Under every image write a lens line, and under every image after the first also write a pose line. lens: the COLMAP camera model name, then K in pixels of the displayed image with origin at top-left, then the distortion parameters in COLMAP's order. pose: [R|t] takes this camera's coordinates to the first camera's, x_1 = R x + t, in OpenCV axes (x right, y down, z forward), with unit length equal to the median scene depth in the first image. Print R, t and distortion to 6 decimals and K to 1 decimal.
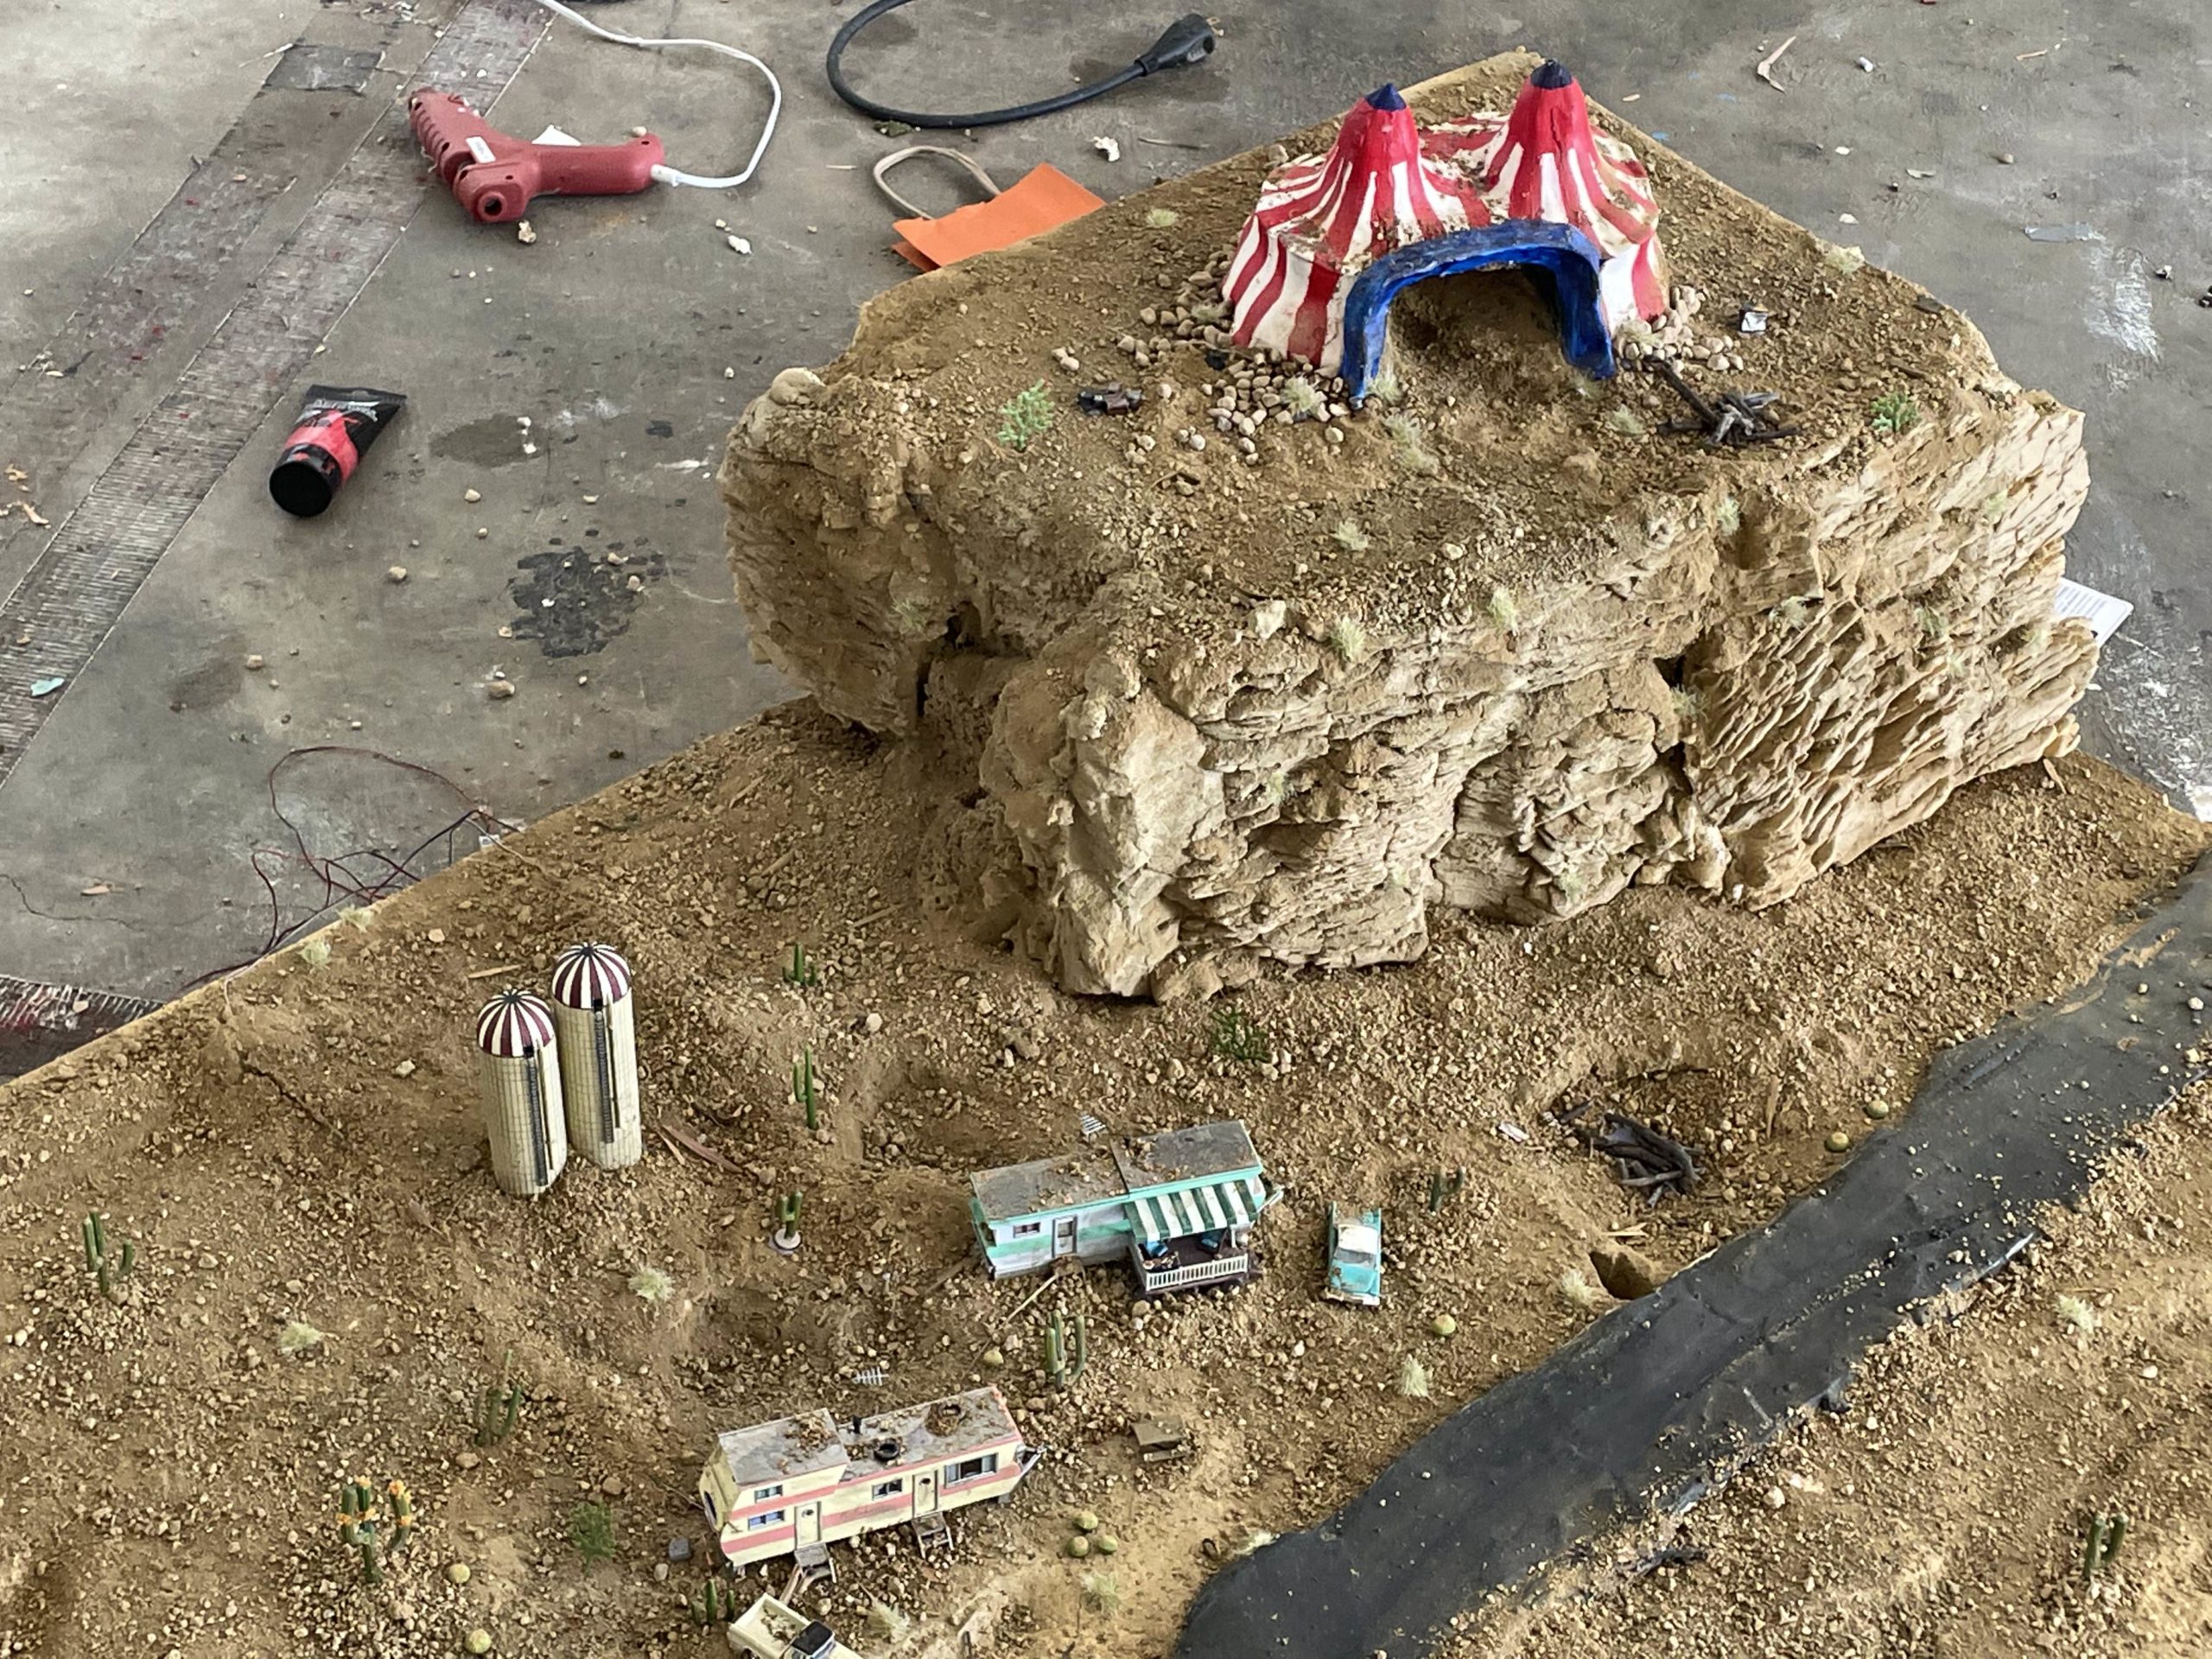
lens RADIAL K [[3633.9, 0, 1106.0], [0, 3633.9, 829.5], [0, 0, 1]] dist [0.174273, -0.111569]
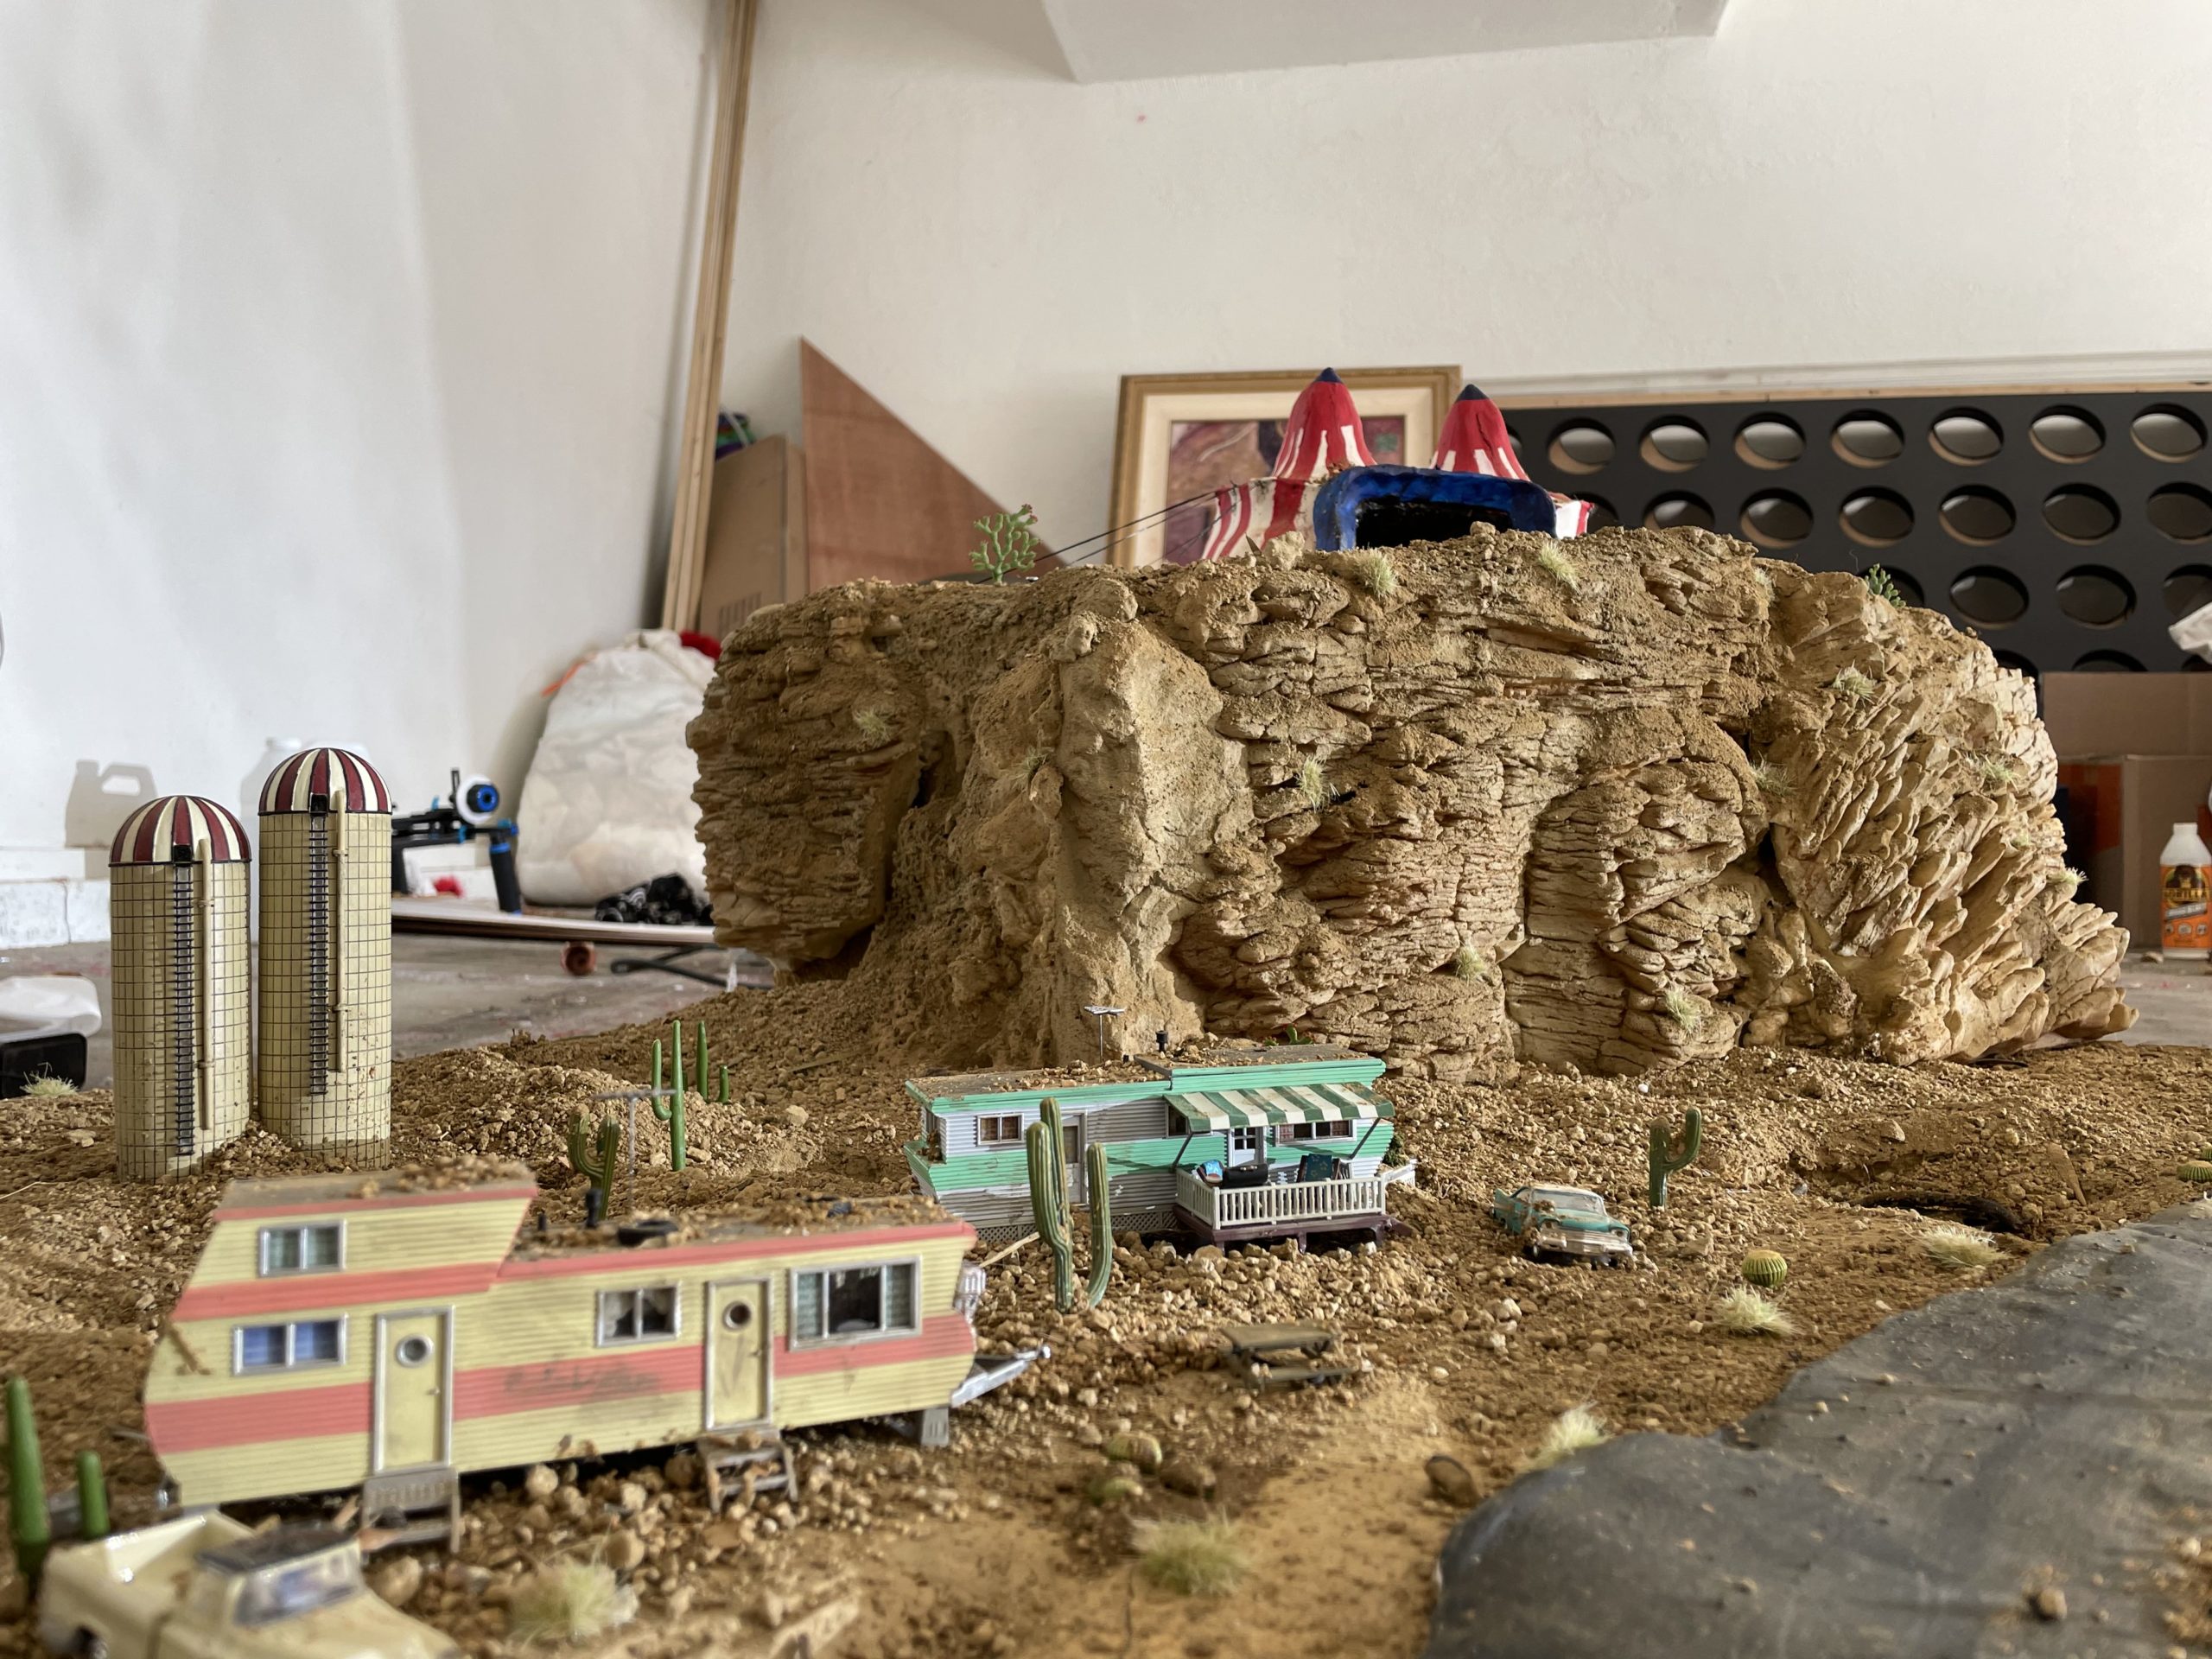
lens RADIAL K [[1683.7, 0, 1101.9], [0, 1683.7, 788.3], [0, 0, 1]] dist [0.087444, -0.109060]
pose [[0.998953, -0.036711, 0.027287, -0.009885], [0.045679, 0.769458, -0.637062, 0.221567], [0.002391, 0.637642, 0.770329, 0.703267]]
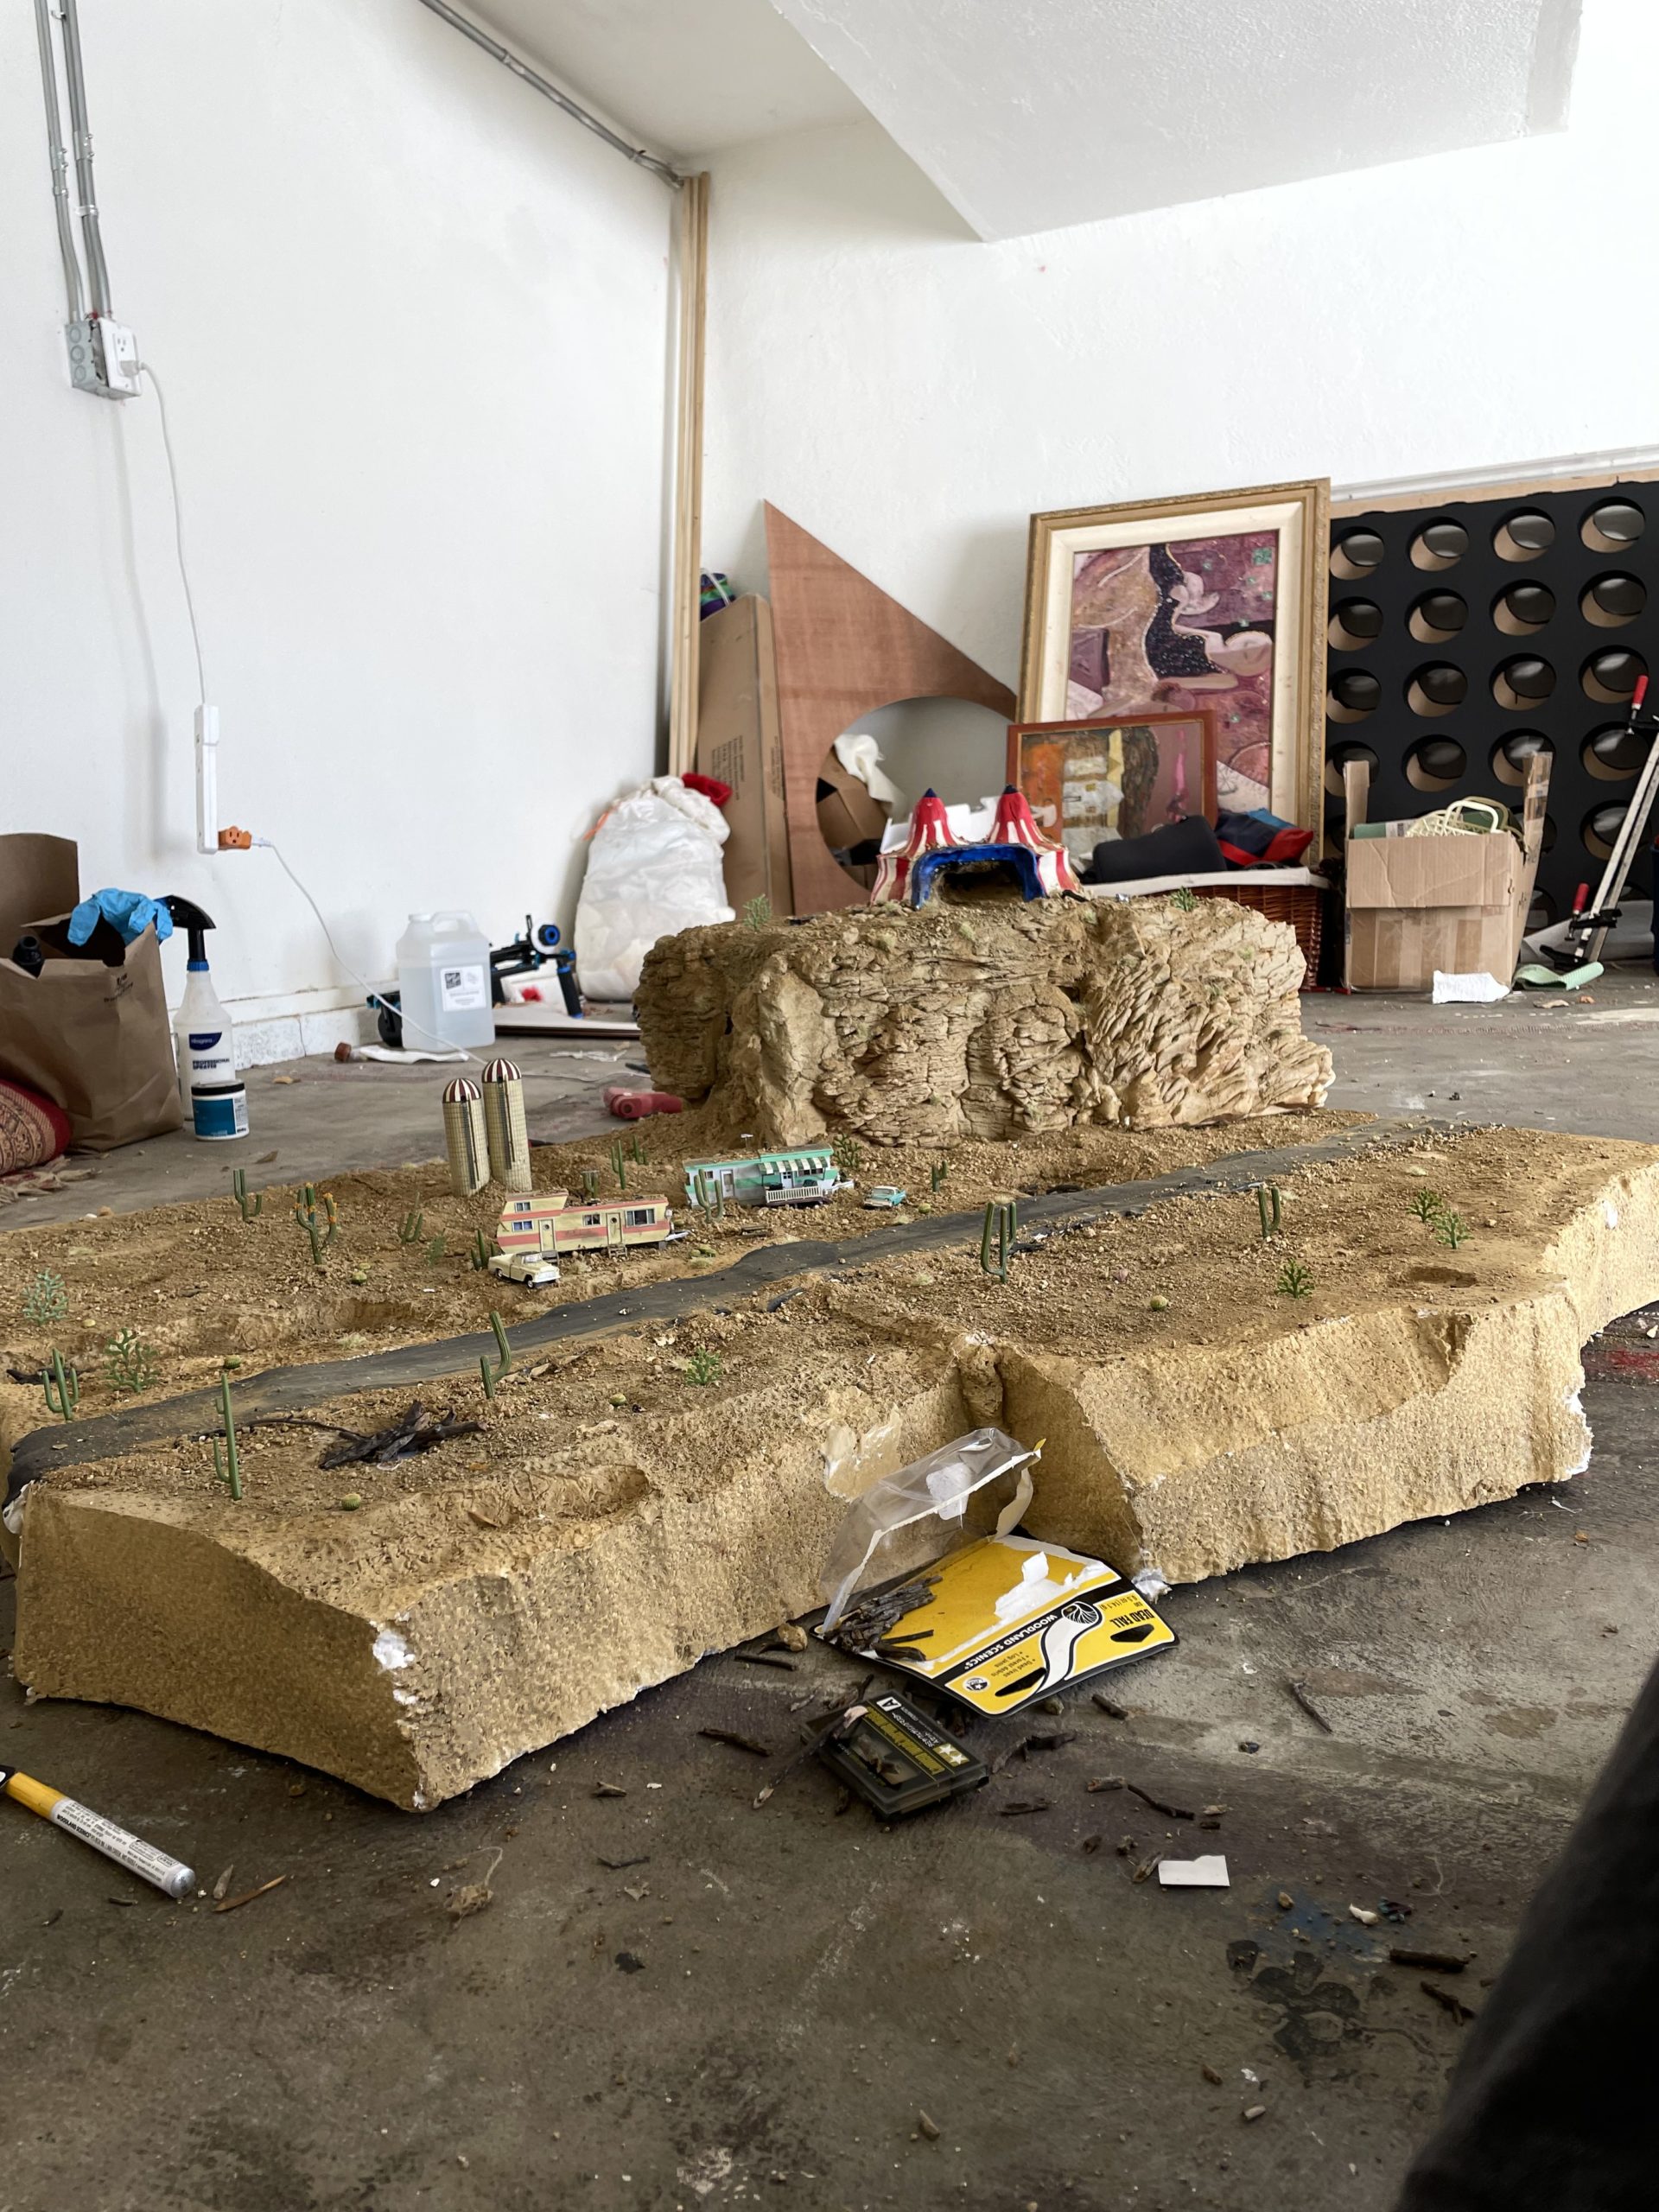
lens RADIAL K [[1683.7, 0, 829.5], [0, 1683.7, 1106.0], [0, 0, 1]] dist [0.087444, -0.109060]
pose [[0.981858, -0.077170, -0.173207, 0.182984], [-0.019238, 0.868188, -0.495863, 0.476410], [0.188641, 0.490199, 0.850952, 0.225413]]
